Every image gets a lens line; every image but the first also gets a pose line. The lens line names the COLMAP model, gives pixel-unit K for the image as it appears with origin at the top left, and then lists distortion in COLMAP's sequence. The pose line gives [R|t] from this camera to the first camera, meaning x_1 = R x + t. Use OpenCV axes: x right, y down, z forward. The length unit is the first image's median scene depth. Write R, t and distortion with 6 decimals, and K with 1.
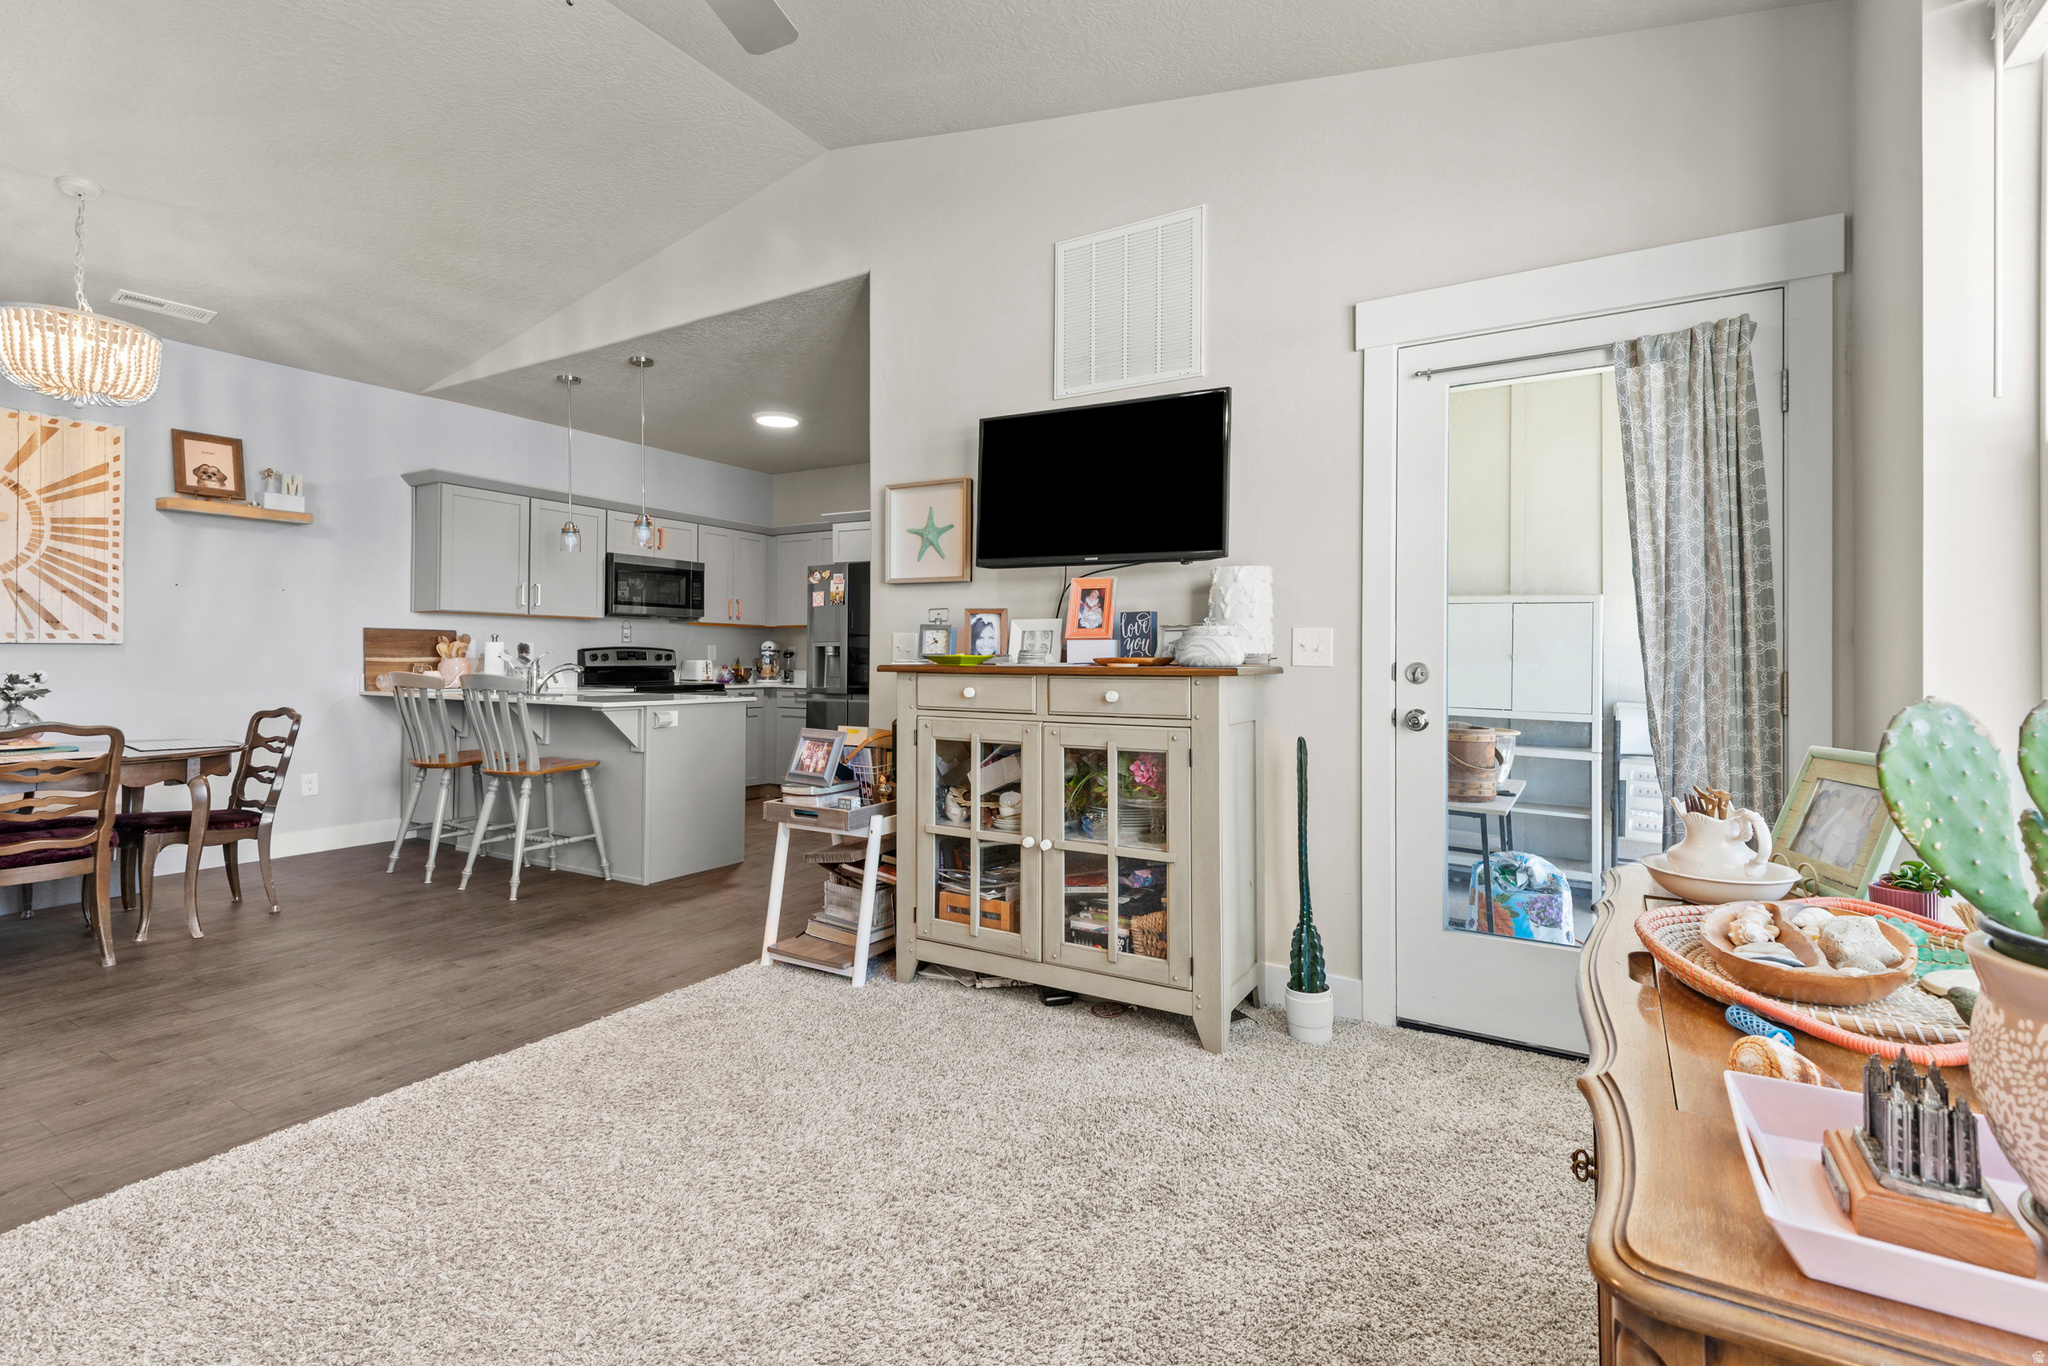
lens RADIAL K [[923.0, 0, 1060.0], [0, 923.0, 654.1], [0, 0, 1]] dist [-0.010362, 0.000344]
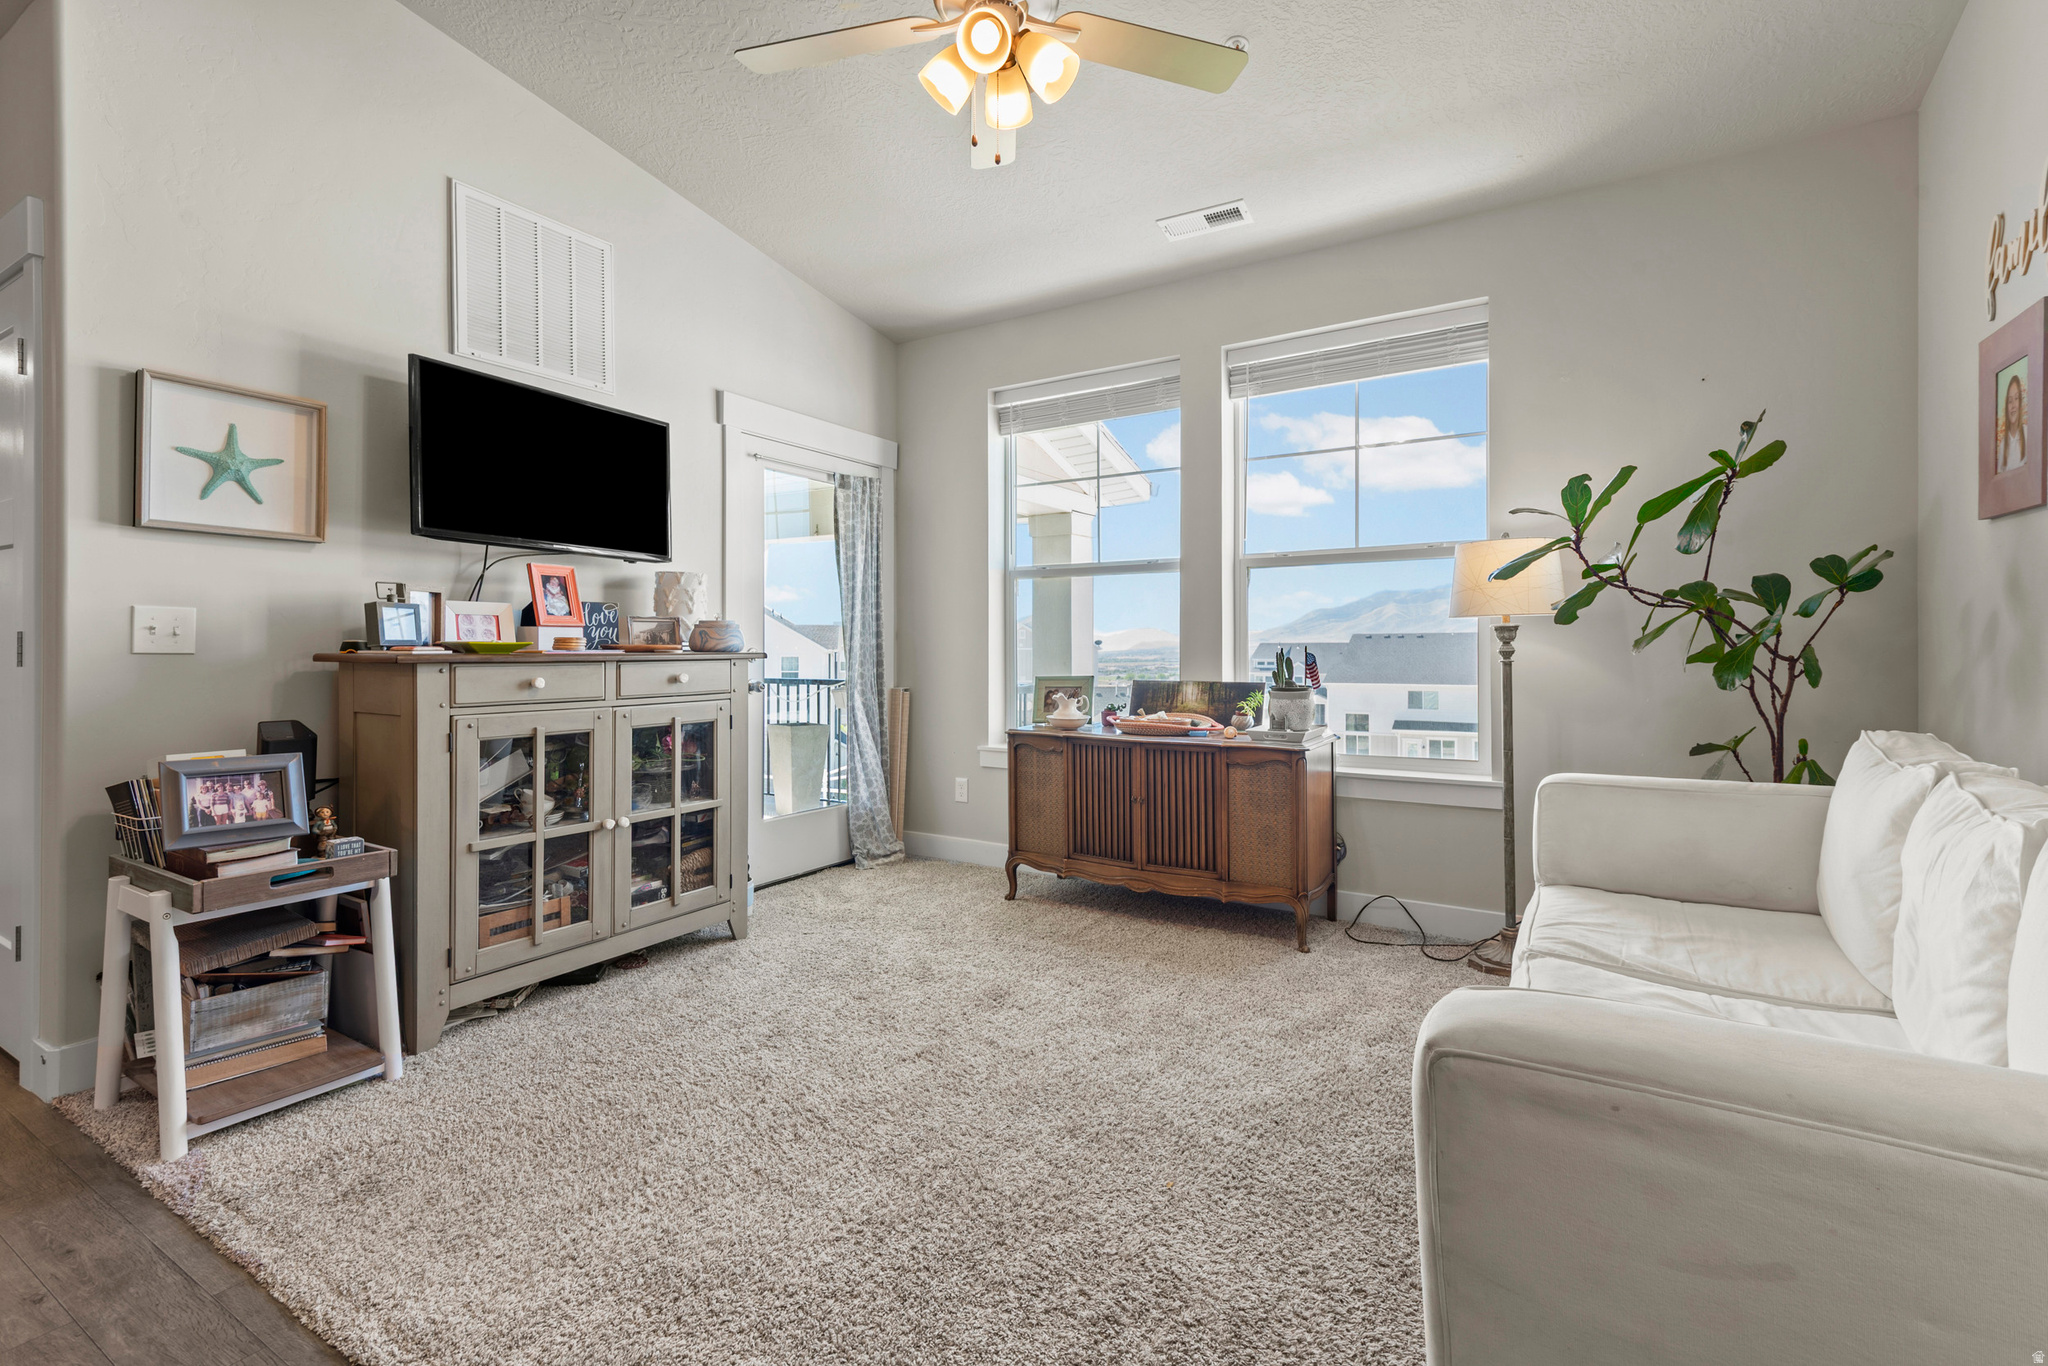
lens RADIAL K [[908.9, 0, 1028.2], [0, 908.9, 654.3], [0, 0, 1]] dist [0.036978, -0.020128]
pose [[0.037602, -0.011236, 0.999230, -0.678957], [-0.005848, 0.999917, 0.011464, -0.000219], [-0.999276, -0.006274, 0.037533, 0.319253]]
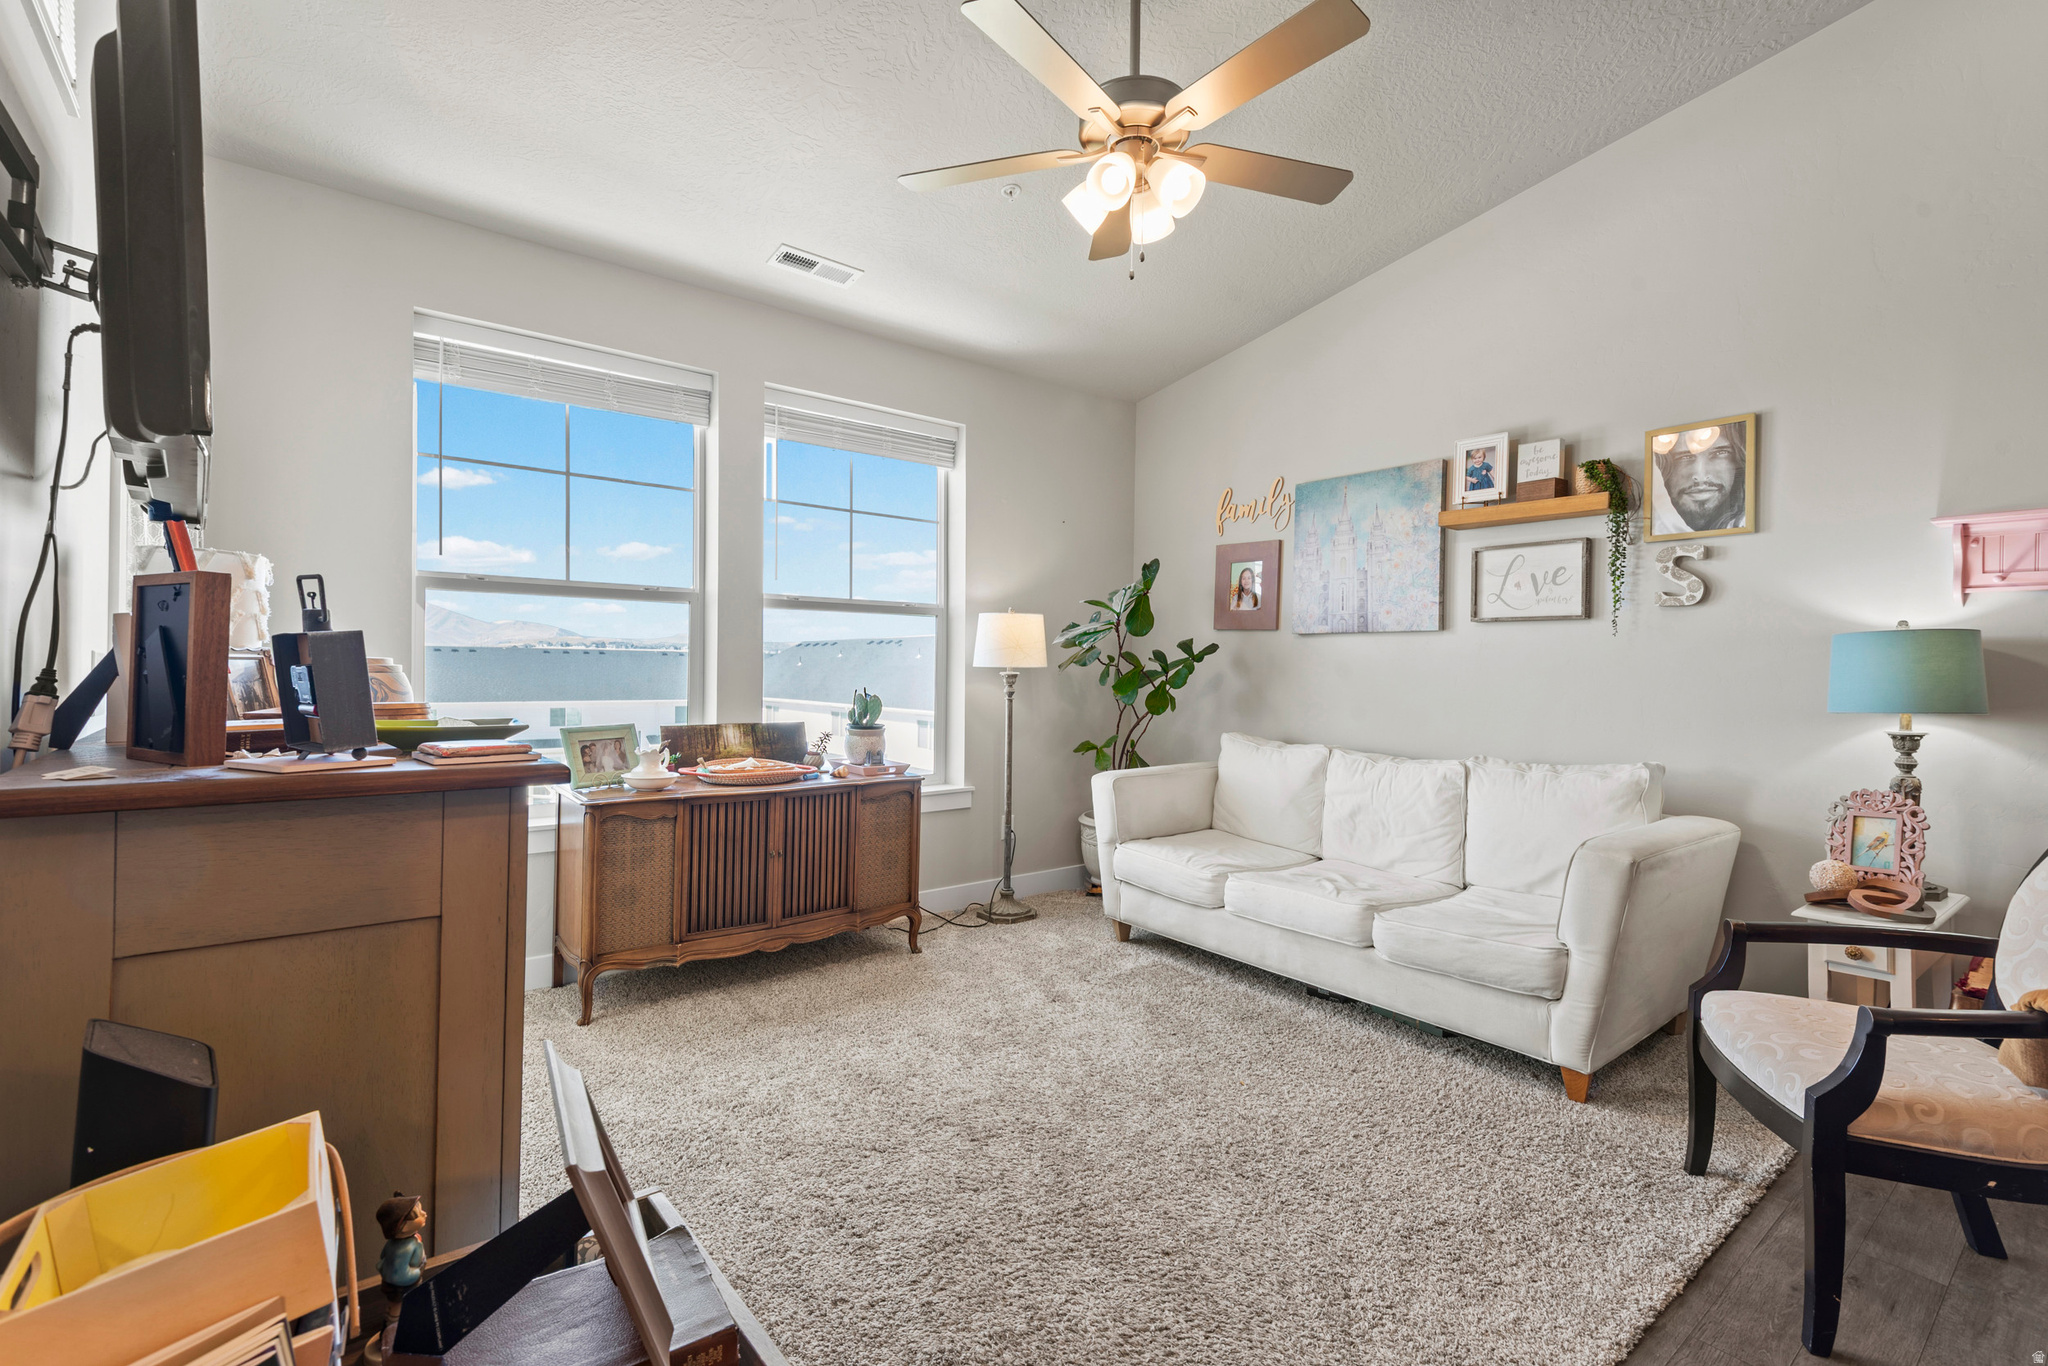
lens RADIAL K [[910.5, 0, 1031.8], [0, 910.5, 674.3], [0, 0, 1]] dist [0.035200, -0.020913]
pose [[-0.923705, -0.018551, 0.382654, -0.351424], [-0.019556, 0.999808, 0.001264, -0.017430], [-0.382604, -0.006316, -0.923891, 0.884031]]
